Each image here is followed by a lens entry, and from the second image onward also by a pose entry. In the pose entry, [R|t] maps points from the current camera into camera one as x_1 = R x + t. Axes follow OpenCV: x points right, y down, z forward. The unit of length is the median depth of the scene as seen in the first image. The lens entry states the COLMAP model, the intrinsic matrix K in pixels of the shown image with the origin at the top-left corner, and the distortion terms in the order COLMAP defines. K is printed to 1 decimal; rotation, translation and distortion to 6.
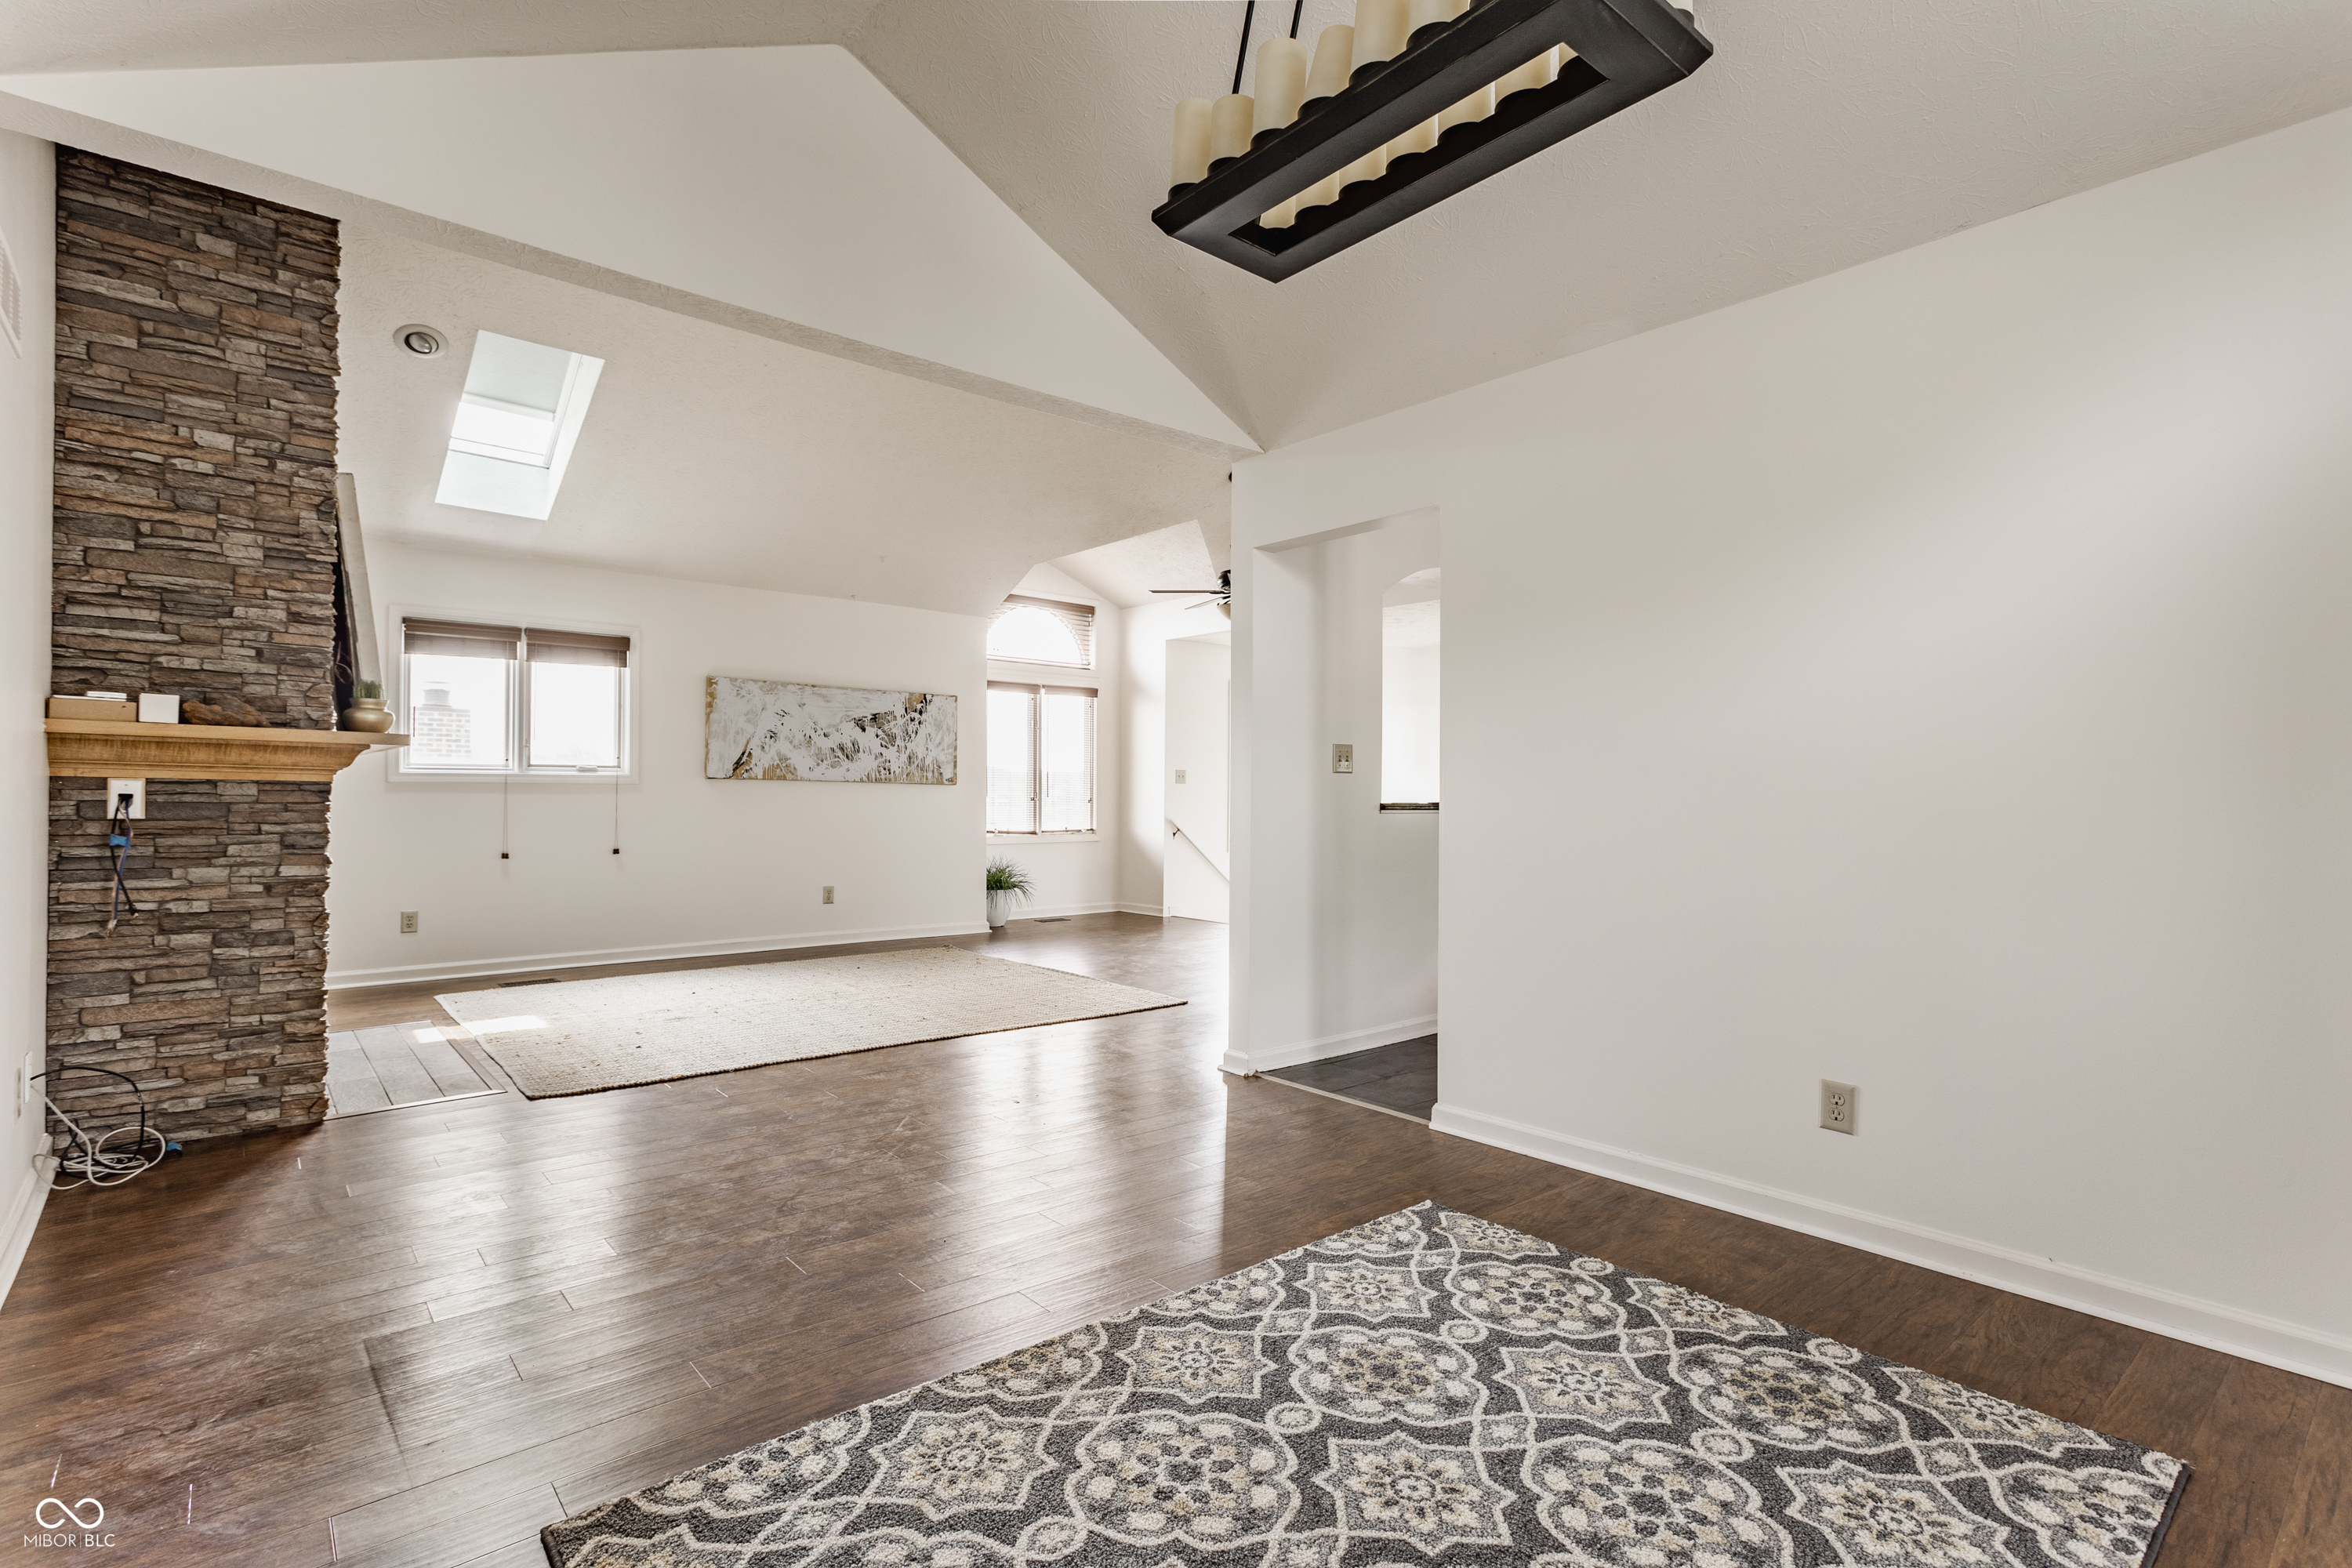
lens RADIAL K [[1116.4, 0, 1162.8], [0, 1116.4, 782.6], [0, 0, 1]] dist [0.001719, 0.004077]
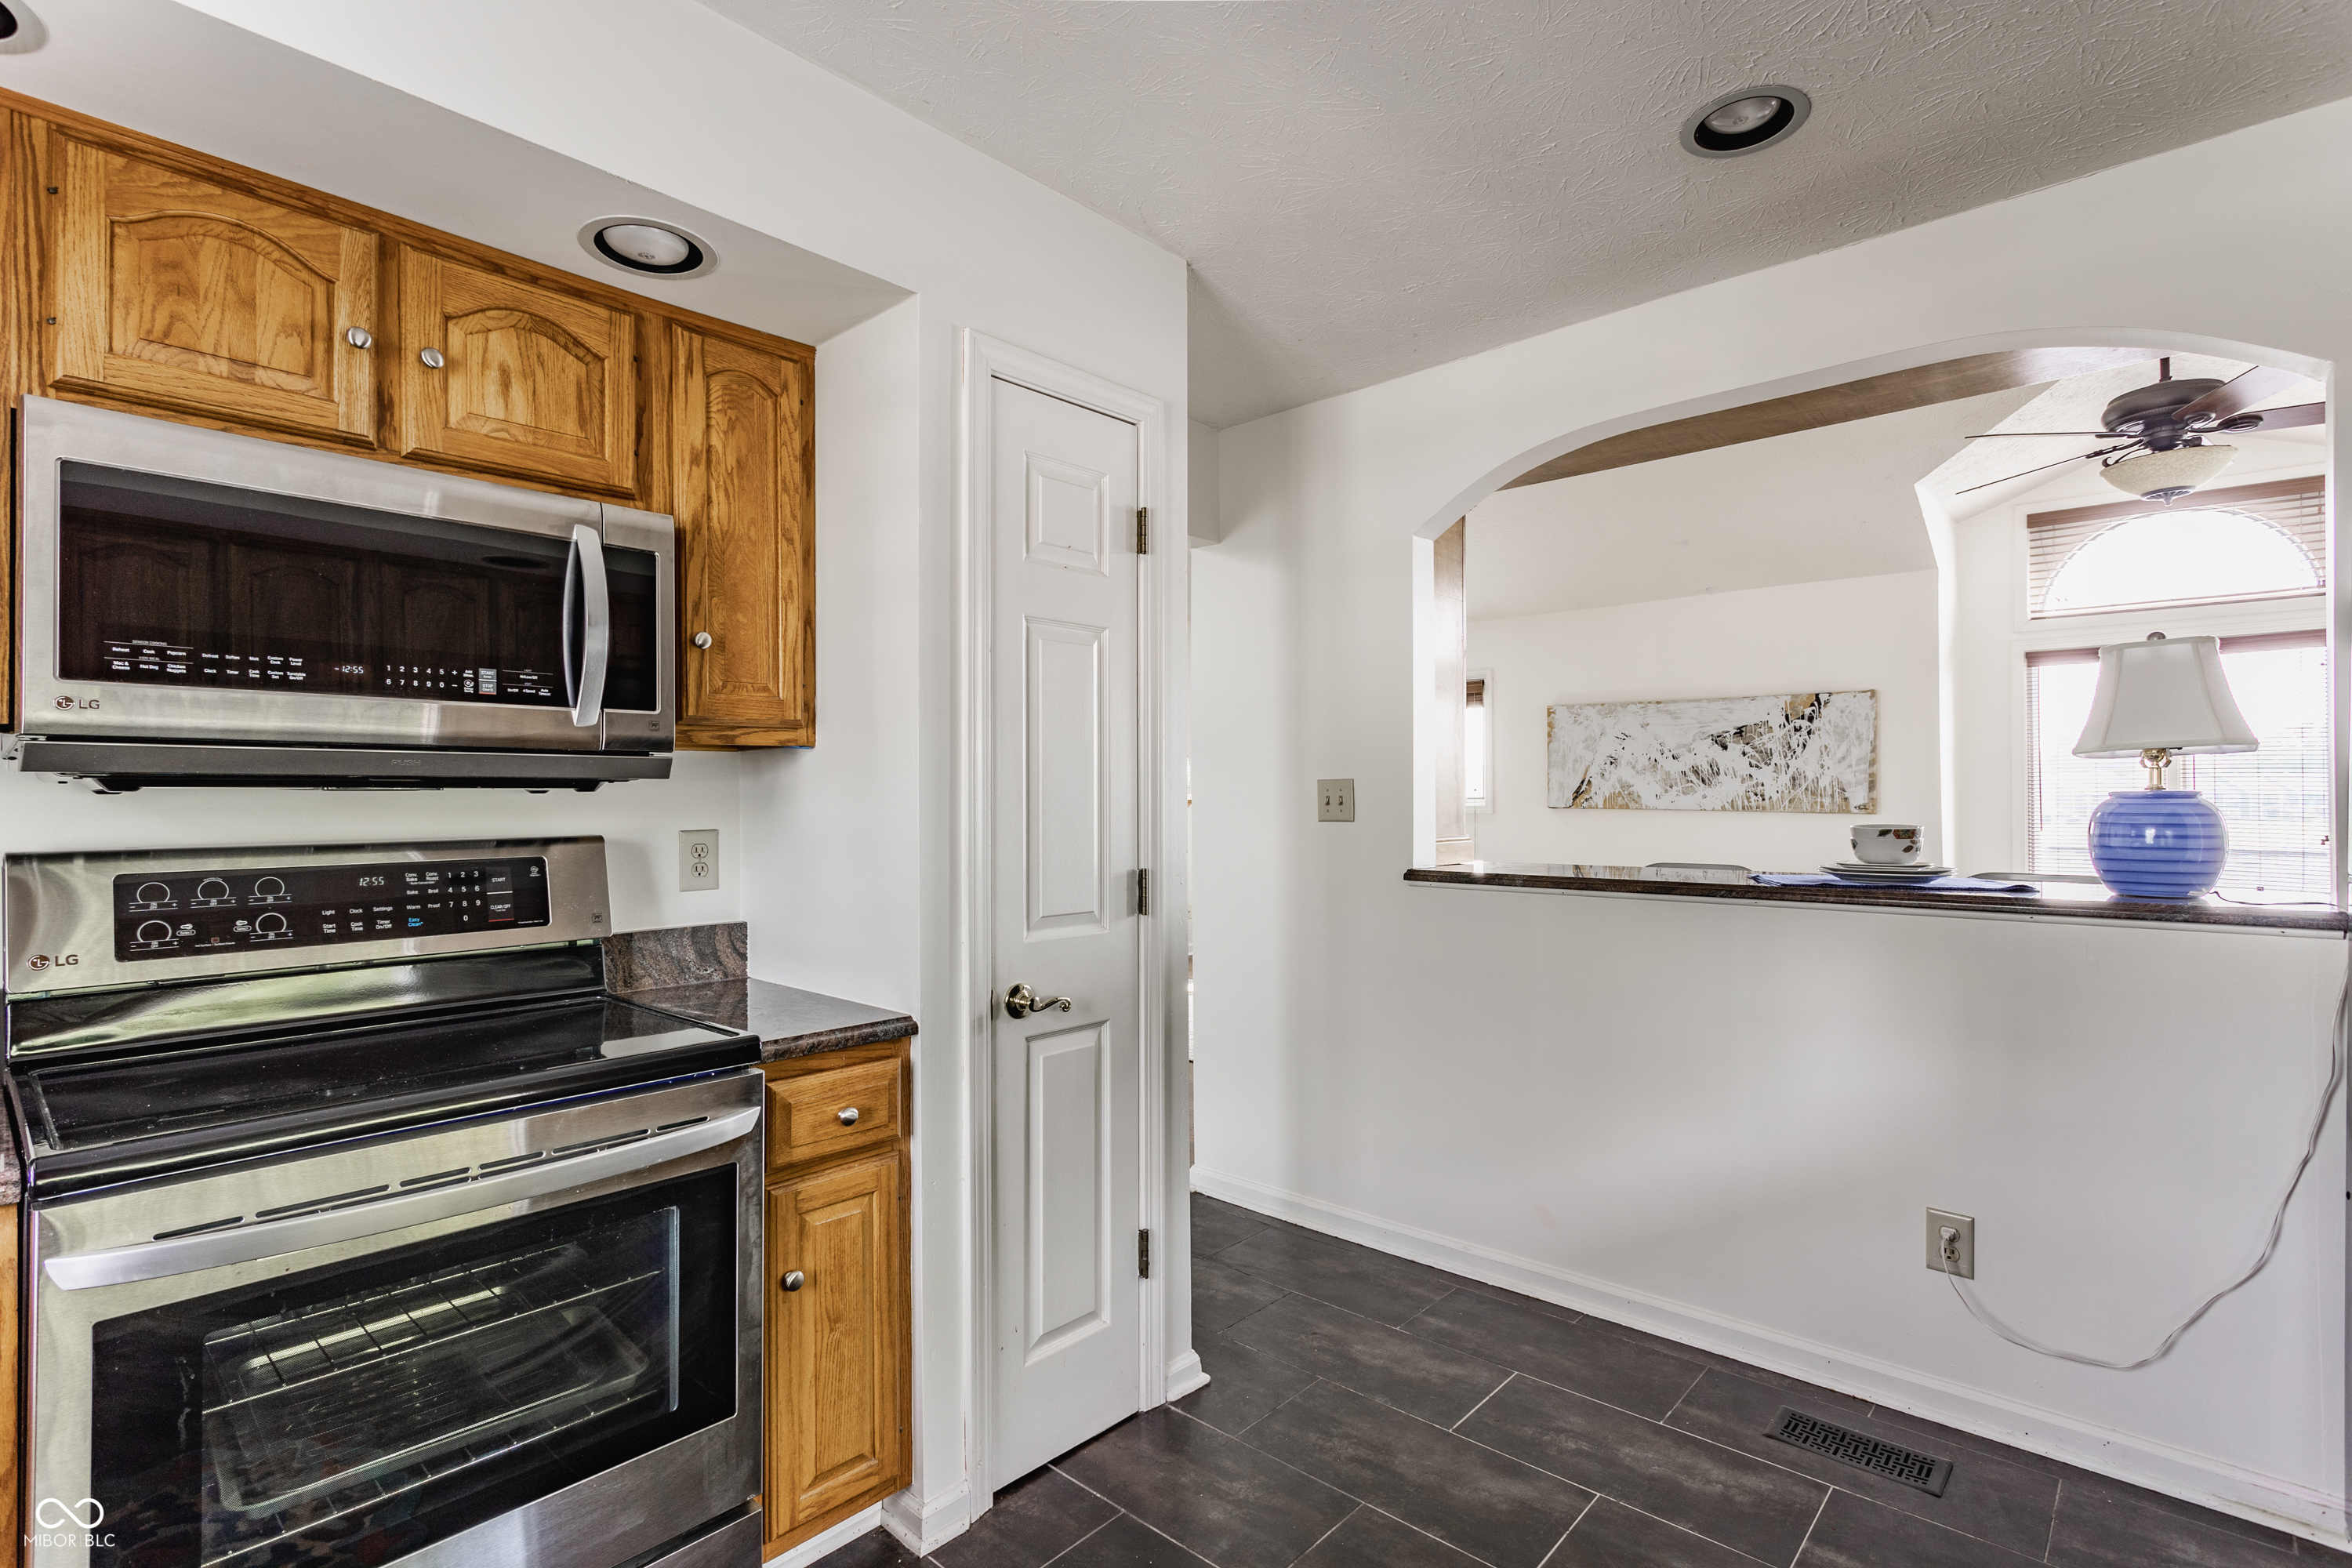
lens RADIAL K [[1116.4, 0, 1175.1], [0, 1116.4, 784.8], [0, 0, 1]] dist [0.001719, 0.004077]
pose [[0.133441, -0.017505, -0.990902, 0.509913], [0.014687, 0.999769, -0.015683, -0.013208], [0.990948, -0.012461, 0.133668, 0.502181]]
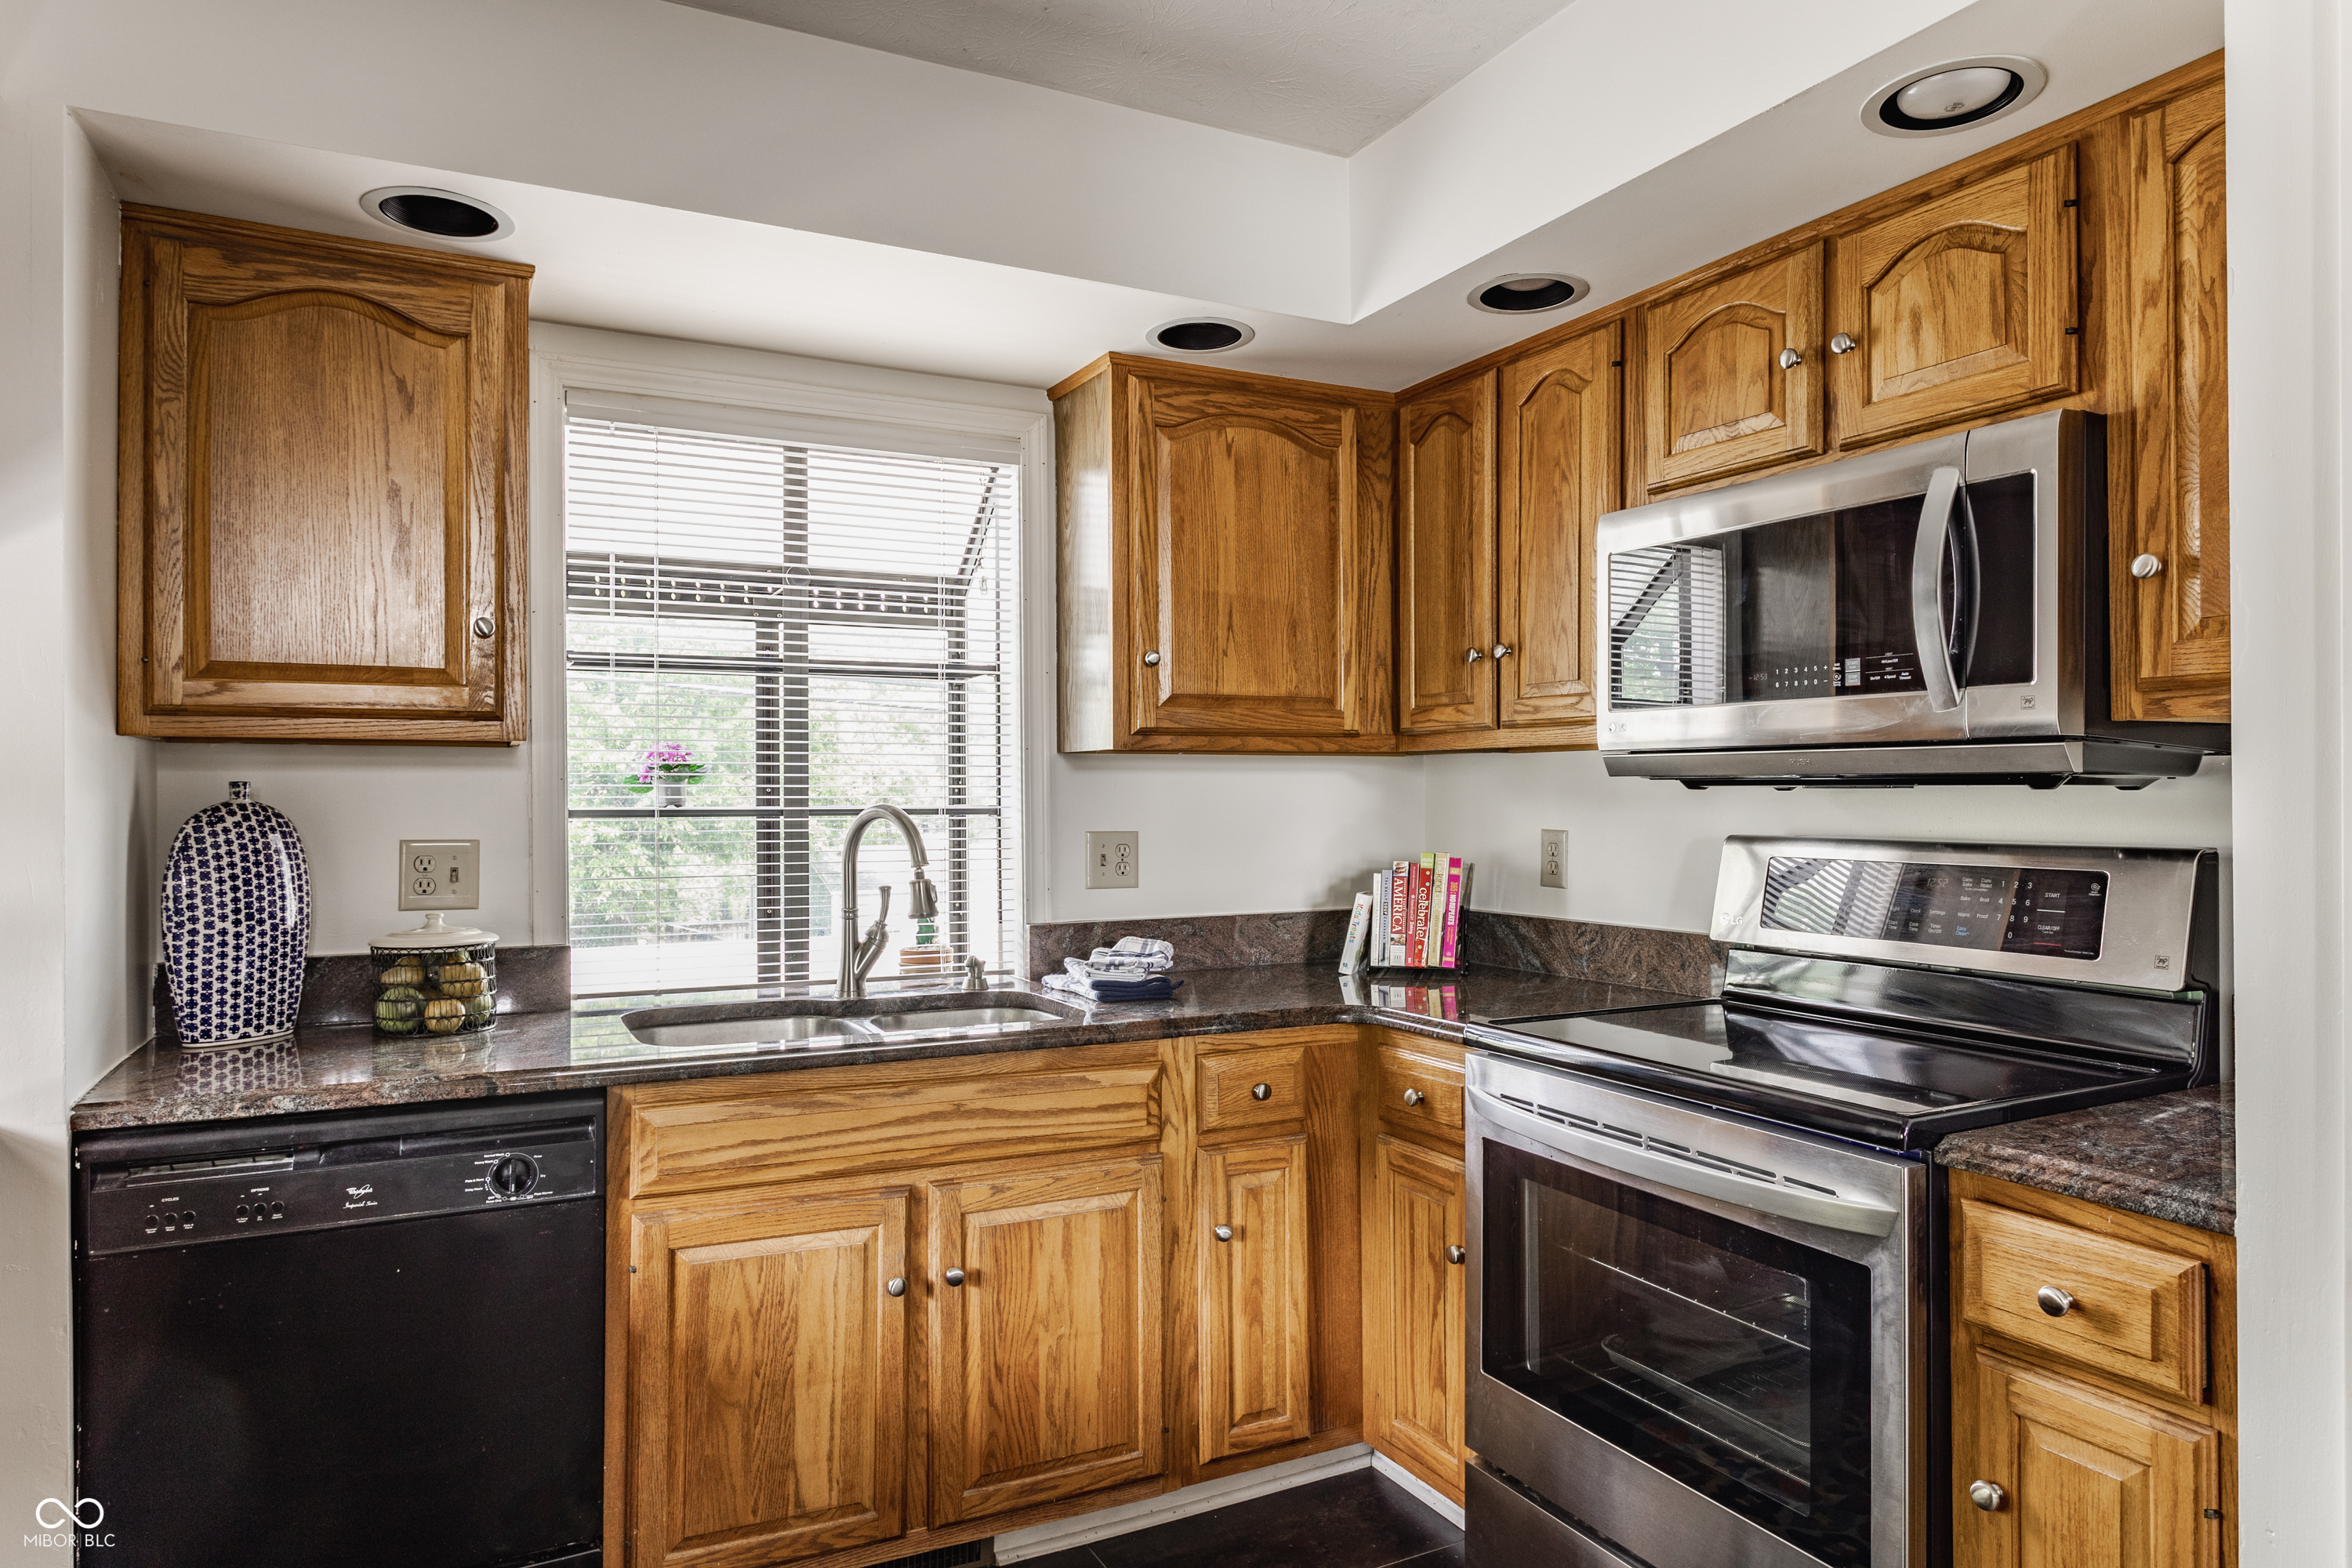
lens RADIAL K [[1439.0, 0, 1184.1], [0, 1439.0, 778.7], [0, 0, 1]] dist [-0.003461, 0.000405]
pose [[-0.976307, -0.002846, 0.216373, 0.333825], [-0.006681, 0.999833, -0.016990, -0.014128], [-0.216288, -0.018033, -0.976163, 0.684503]]
